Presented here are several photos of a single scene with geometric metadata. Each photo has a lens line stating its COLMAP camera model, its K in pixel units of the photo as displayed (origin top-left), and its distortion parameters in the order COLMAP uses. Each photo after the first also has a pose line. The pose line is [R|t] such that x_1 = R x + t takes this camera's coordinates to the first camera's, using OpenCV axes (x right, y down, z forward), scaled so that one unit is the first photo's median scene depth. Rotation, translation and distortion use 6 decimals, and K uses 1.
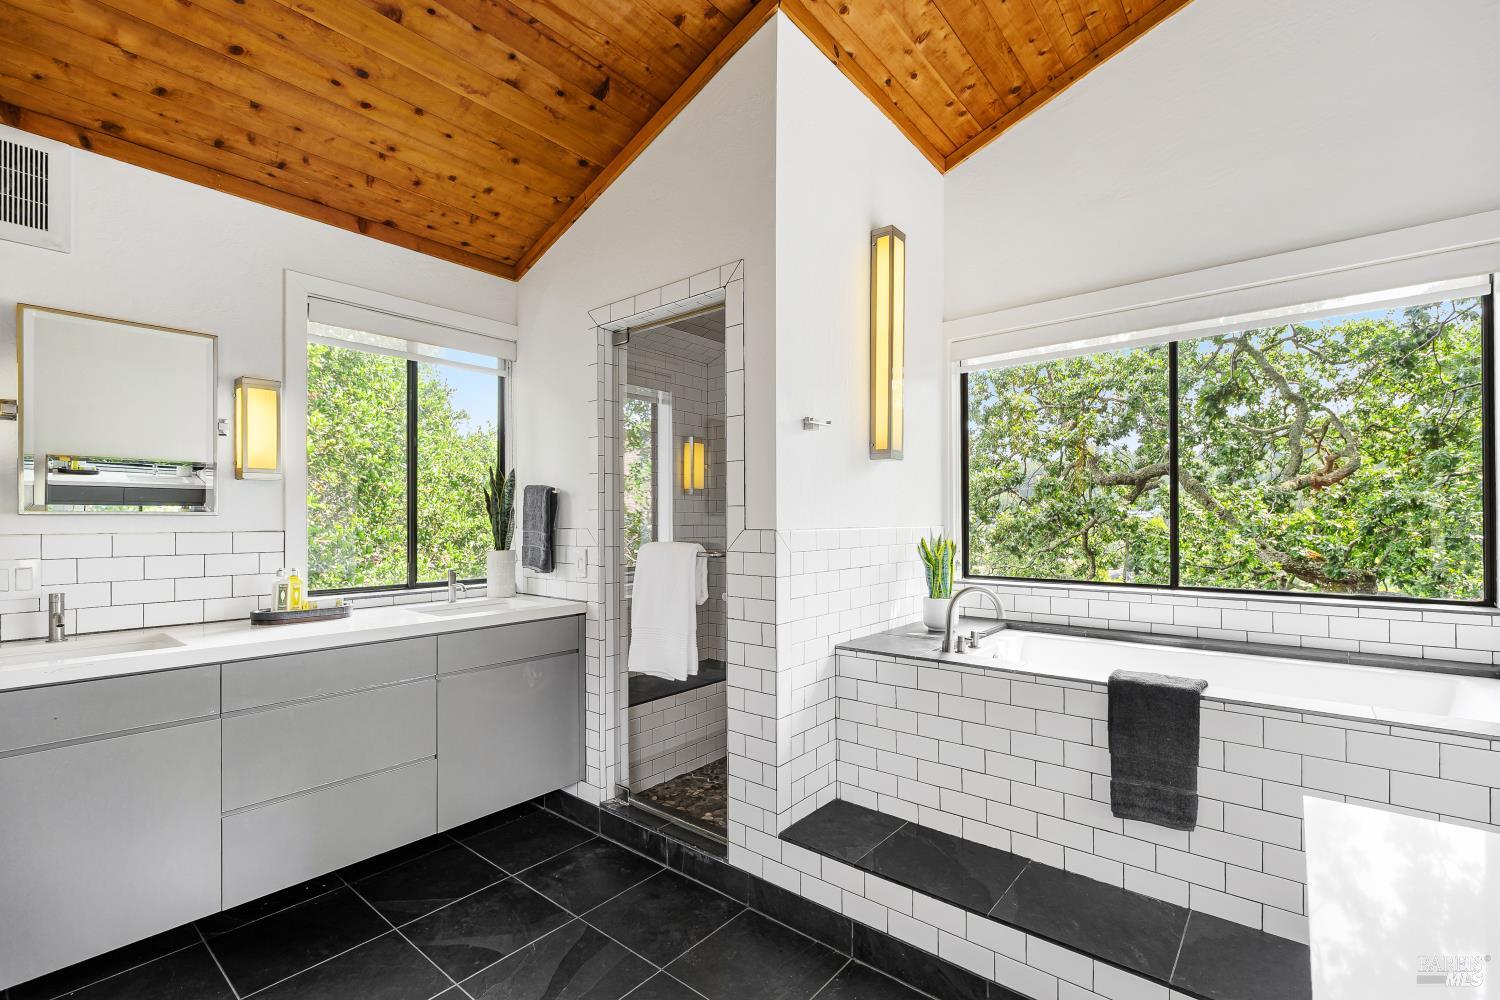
lens RADIAL K [[663.5, 0, 751.6], [0, 663.5, 508.8], [0, 0, 1]] dist [-0.000850, 0.000388]
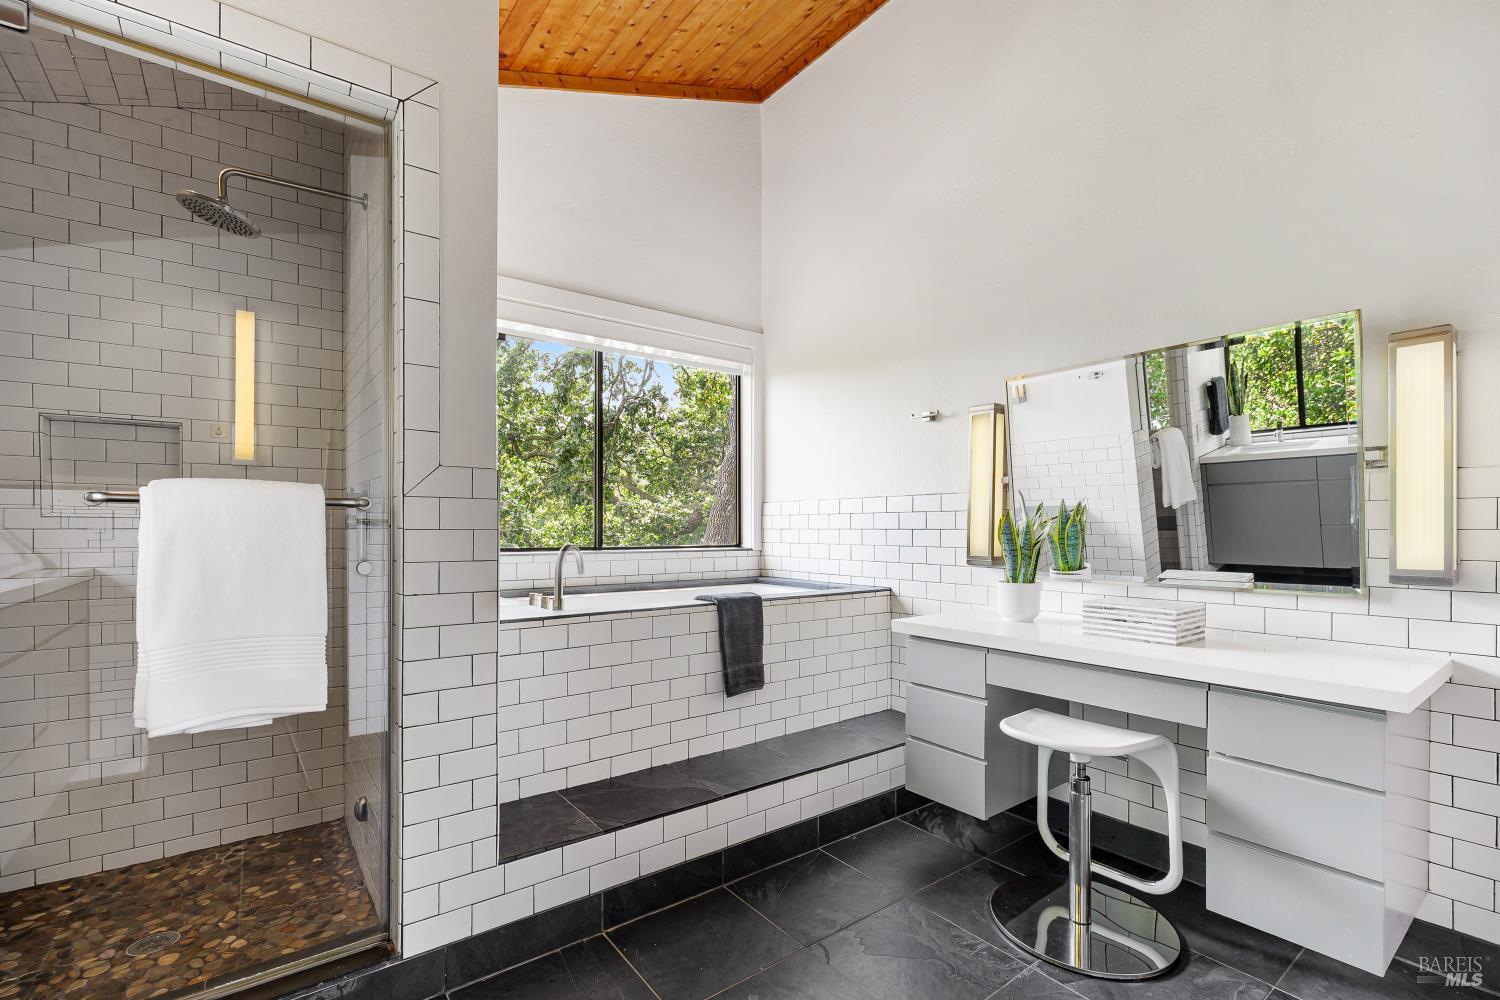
lens RADIAL K [[663.5, 0, 751.3], [0, 663.5, 530.7], [0, 0, 1]] dist [-0.000850, 0.000388]
pose [[0.241342, 0.004466, 0.970430, -0.726453], [-0.010063, 0.999947, -0.002099, 0.118623], [-0.970388, -0.009259, 0.241374, 0.600114]]
